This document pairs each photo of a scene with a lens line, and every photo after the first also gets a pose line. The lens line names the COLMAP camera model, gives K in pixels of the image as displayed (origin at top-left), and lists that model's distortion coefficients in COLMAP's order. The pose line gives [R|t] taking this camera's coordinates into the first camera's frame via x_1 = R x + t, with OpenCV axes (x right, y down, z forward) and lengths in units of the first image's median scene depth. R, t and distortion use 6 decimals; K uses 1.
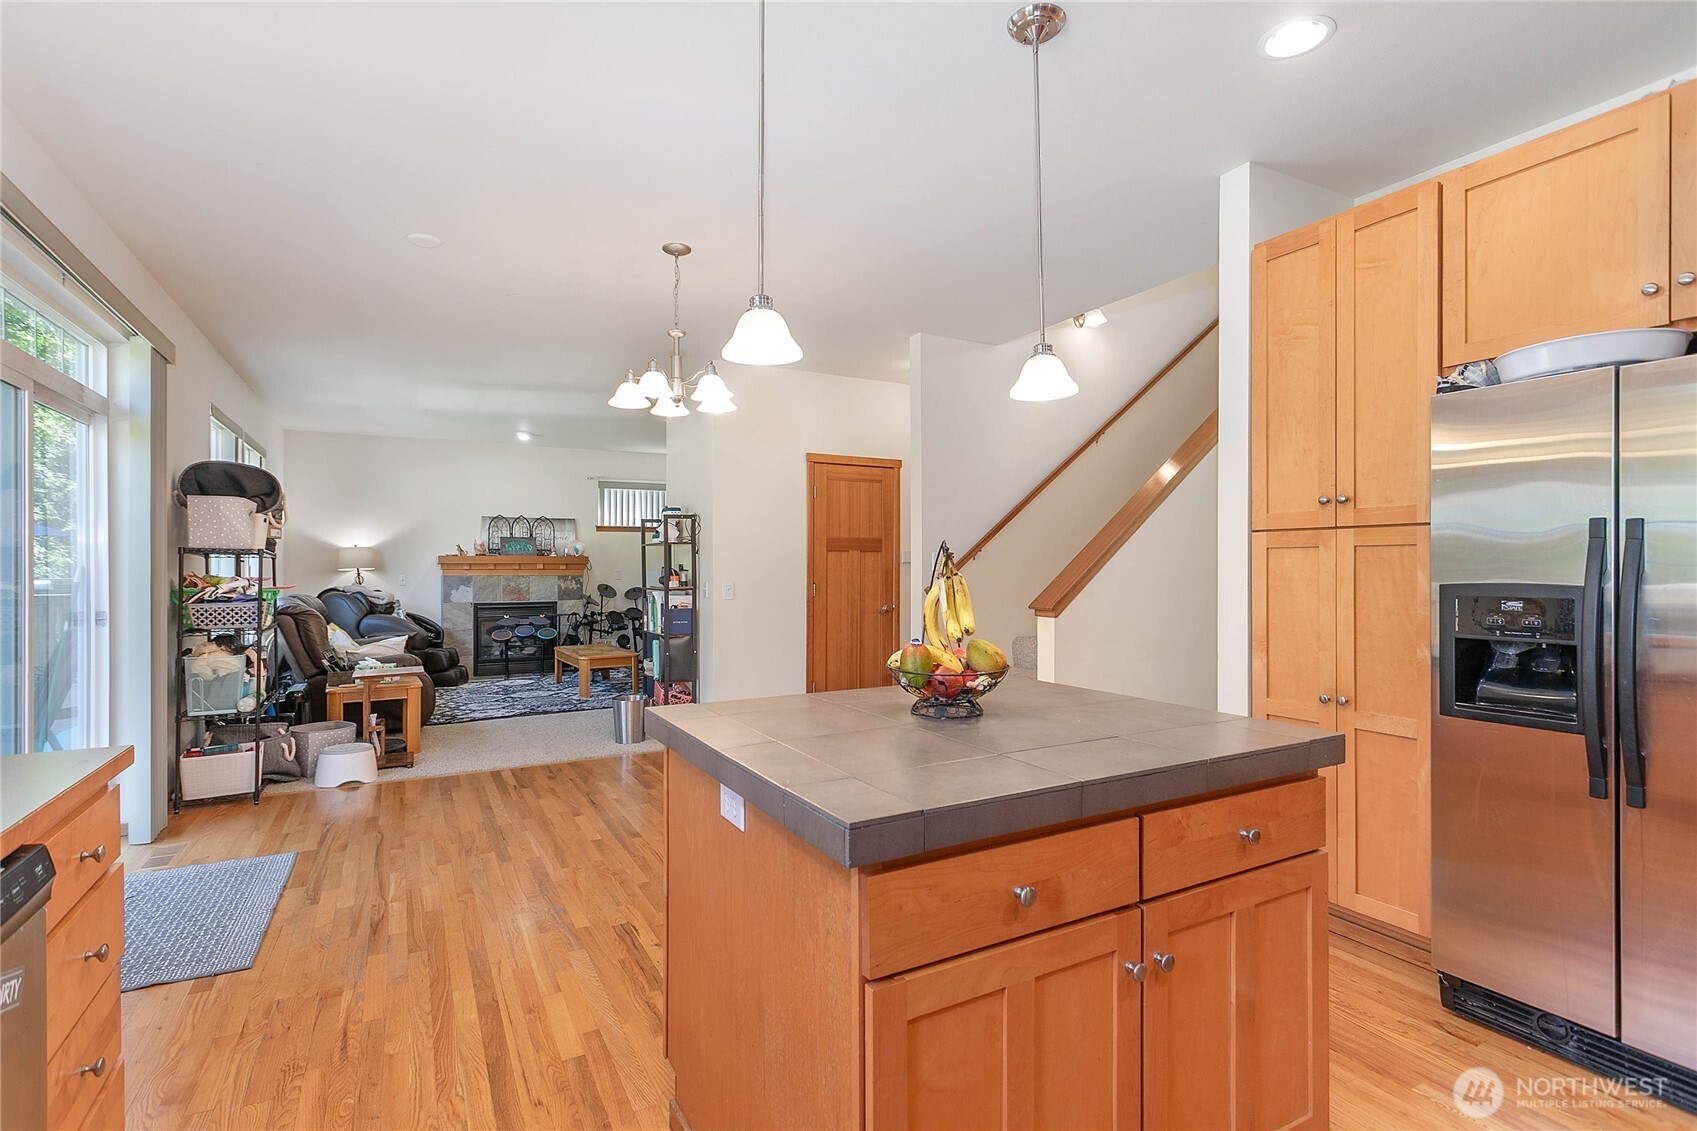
lens RADIAL K [[804.5, 0, 852.5], [0, 804.5, 565.4], [0, 0, 1]] dist [-0.000467, 0.001833]
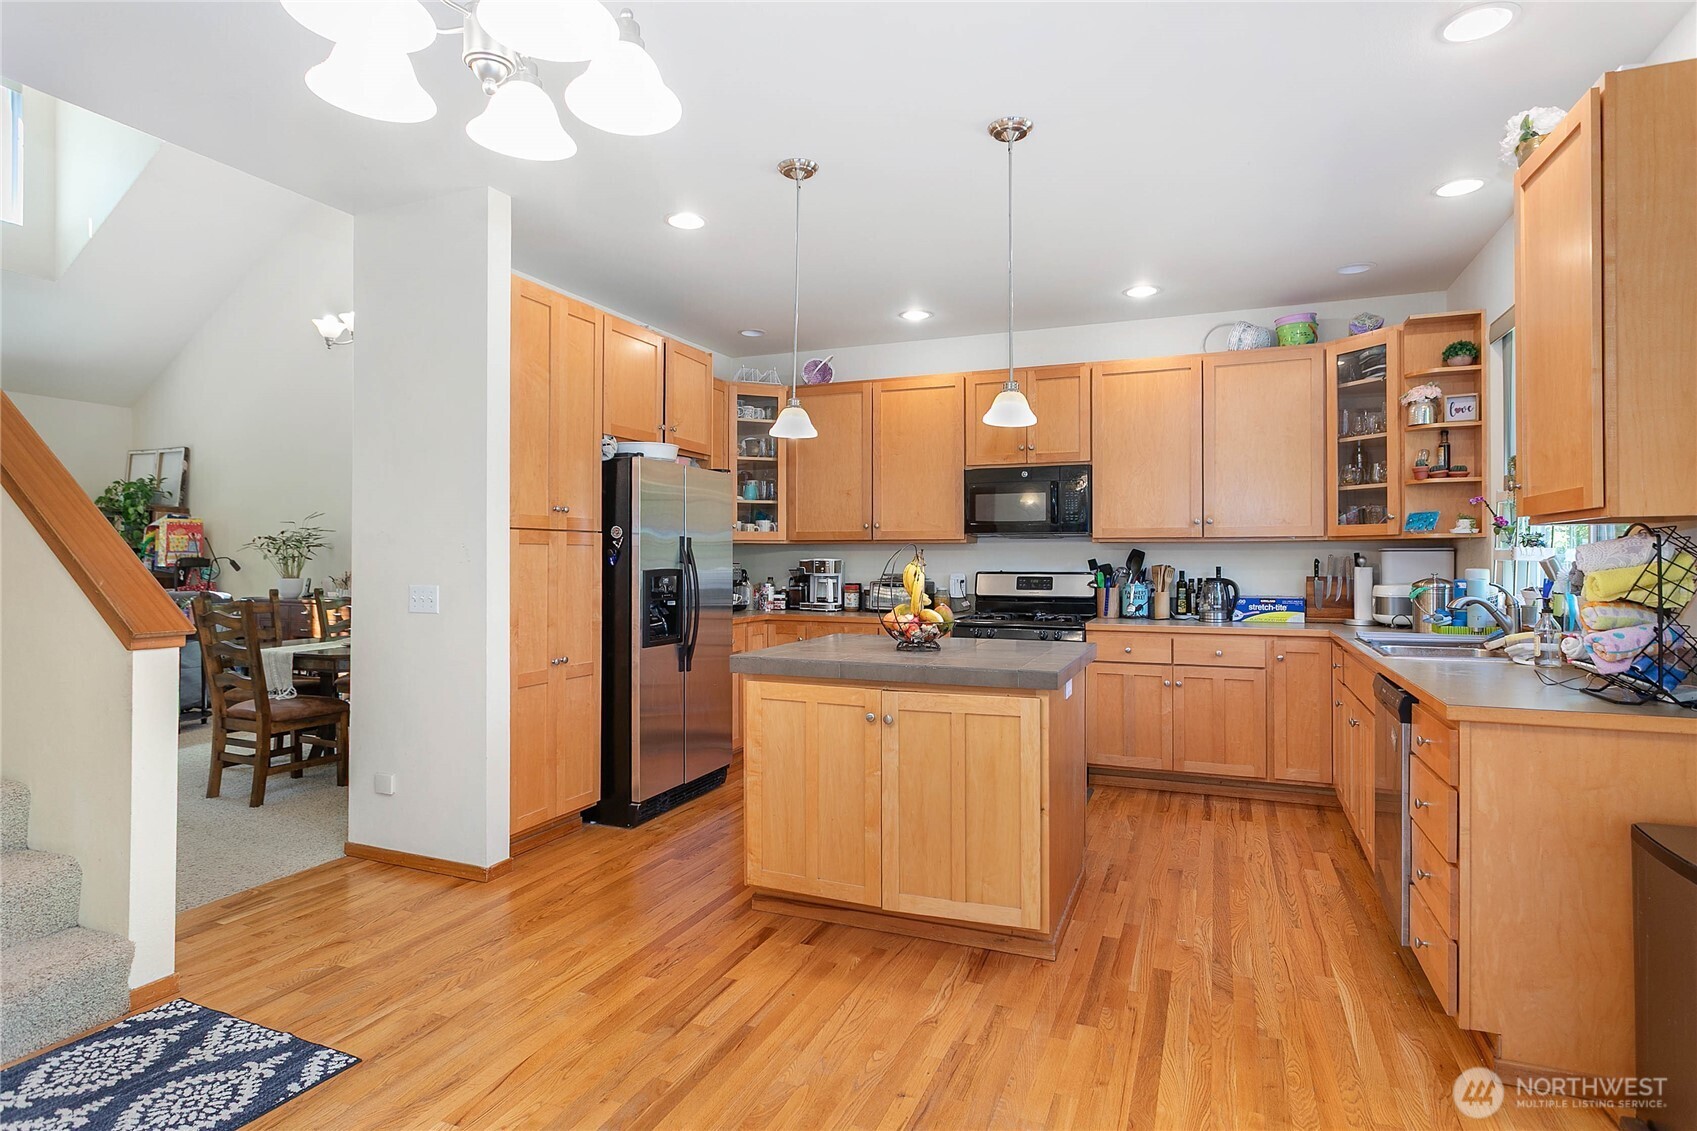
lens RADIAL K [[902.1, 0, 832.5], [0, 902.1, 554.0], [0, 0, 1]] dist [-0.003225, 0.001037]
pose [[-0.599687, 0.006002, 0.800212, -1.078286], [-0.000428, 0.999969, -0.007821, 0.003916], [-0.800235, -0.005033, -0.599666, 1.946300]]
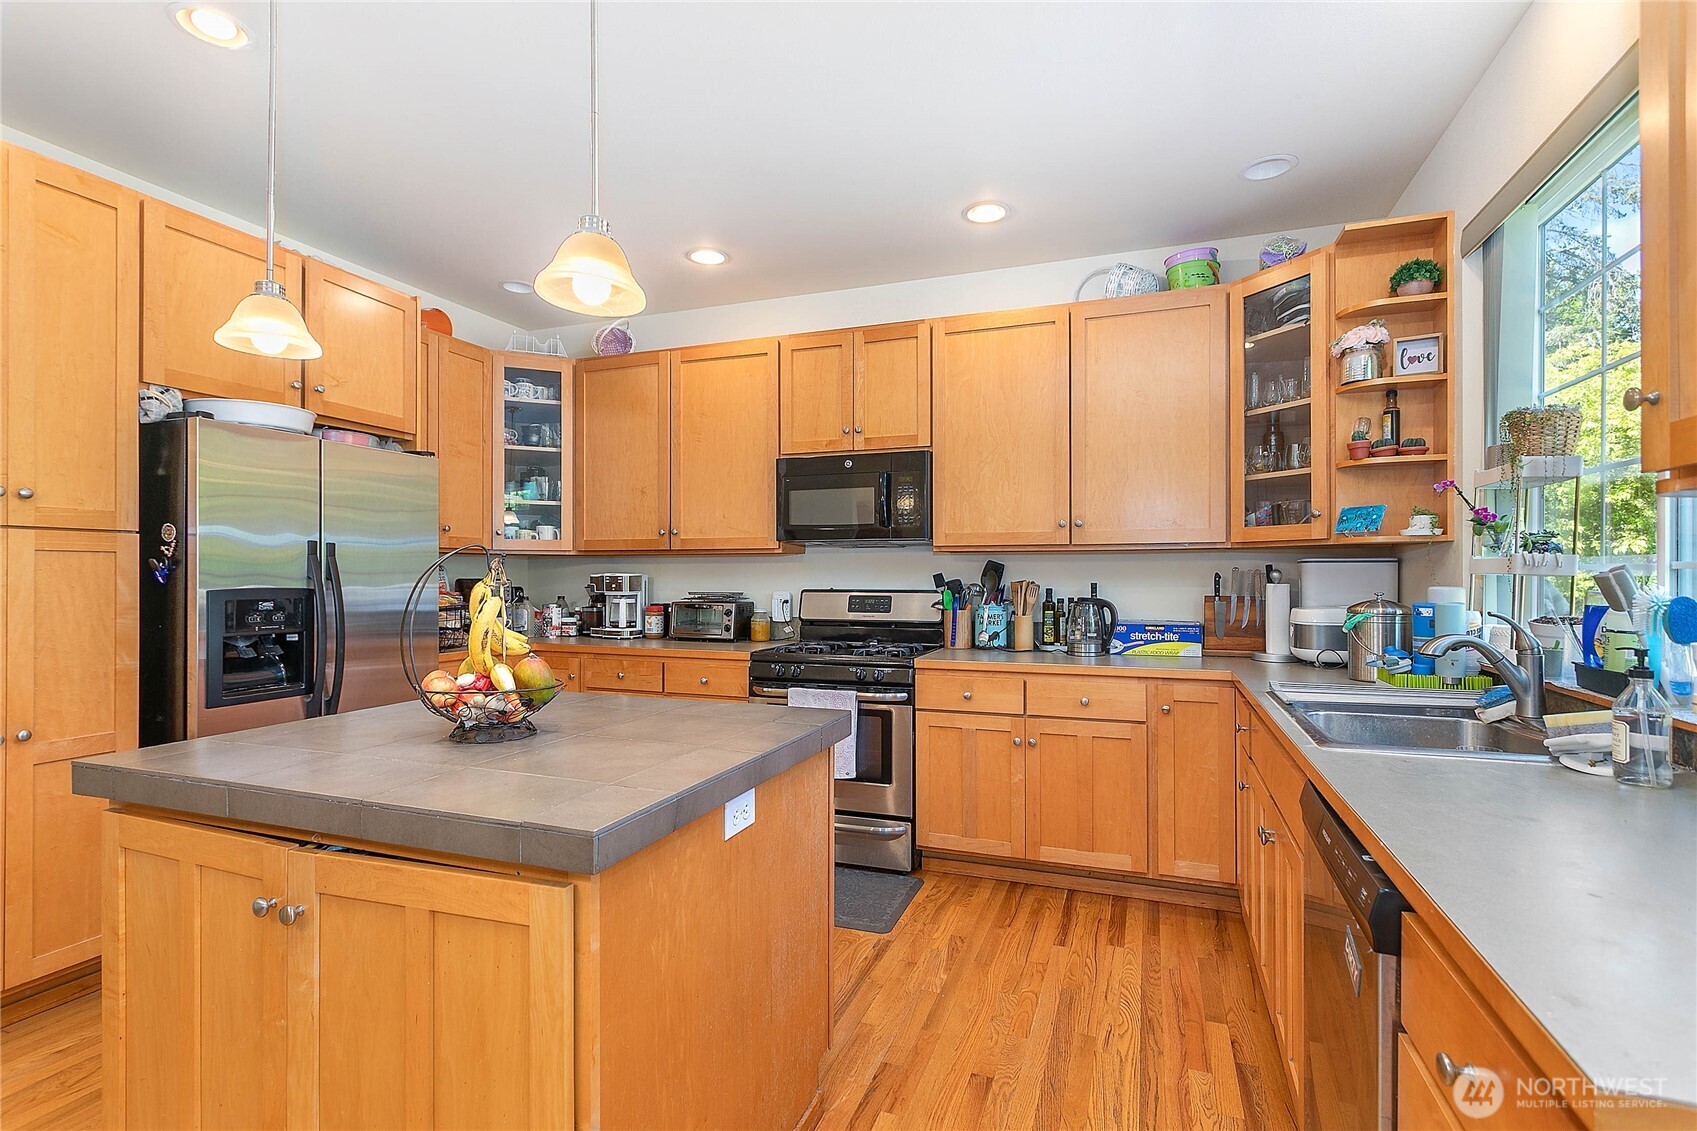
lens RADIAL K [[804.5, 0, 839.7], [0, 804.5, 571.6], [0, 0, 1]] dist [-0.000467, 0.001833]
pose [[-0.630155, 0.004920, 0.776454, -0.715315], [0.000326, 0.999982, -0.006072, 0.004694], [-0.776470, -0.003573, -0.630145, 1.099317]]
